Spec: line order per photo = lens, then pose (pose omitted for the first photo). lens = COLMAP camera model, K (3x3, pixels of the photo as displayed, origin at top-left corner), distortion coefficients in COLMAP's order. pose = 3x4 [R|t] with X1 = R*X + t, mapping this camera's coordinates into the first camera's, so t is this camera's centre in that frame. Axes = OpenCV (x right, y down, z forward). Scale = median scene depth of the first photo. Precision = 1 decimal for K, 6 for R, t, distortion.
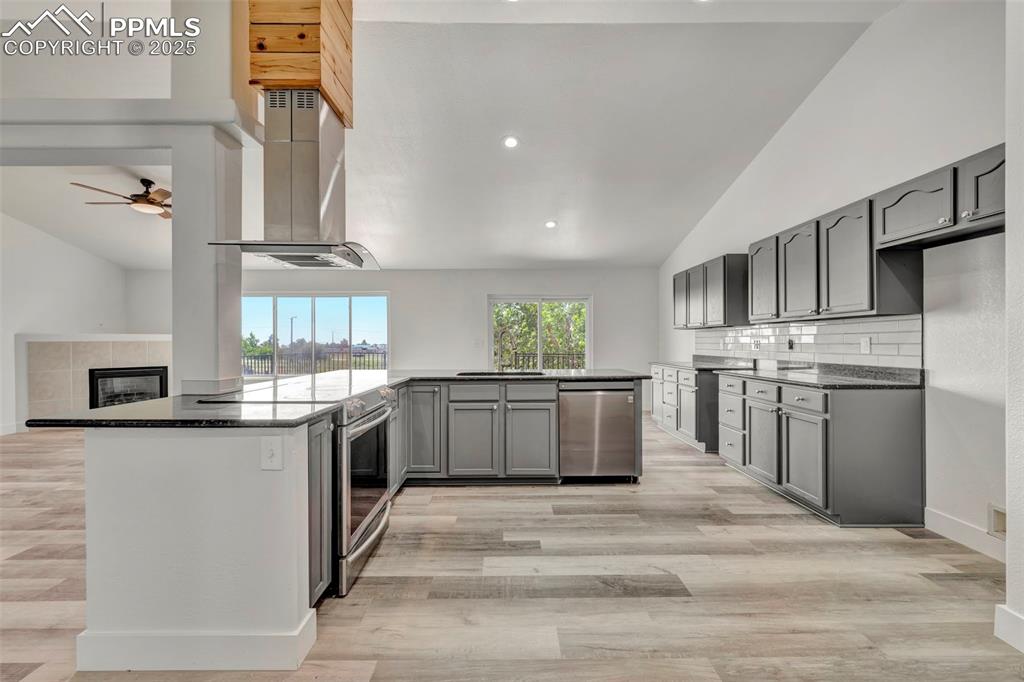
lens RADIAL K [[428.0, 0, 492.8], [0, 428.0, 341.8], [0, 0, 1]] dist [0.000789, -0.000920]
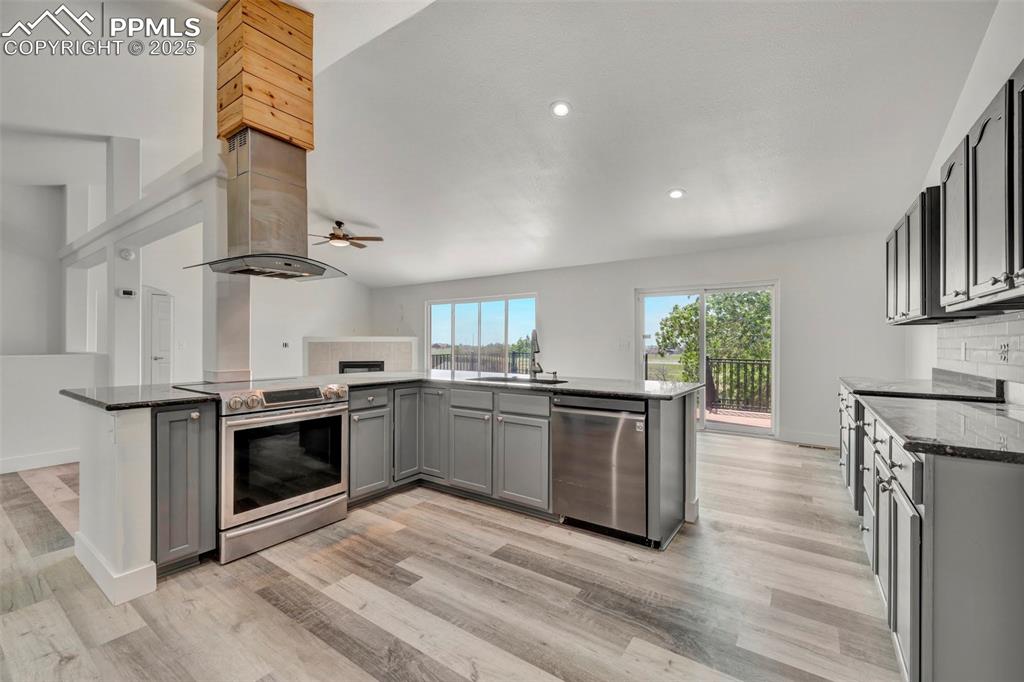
lens RADIAL K [[428.0, 0, 508.3], [0, 428.0, 340.5], [0, 0, 1]] dist [0.000789, -0.000920]
pose [[0.813274, 0.001764, -0.581879, 0.610226], [-0.005512, 0.999974, -0.004672, -0.002714], [0.581855, 0.007007, 0.813262, 0.332486]]
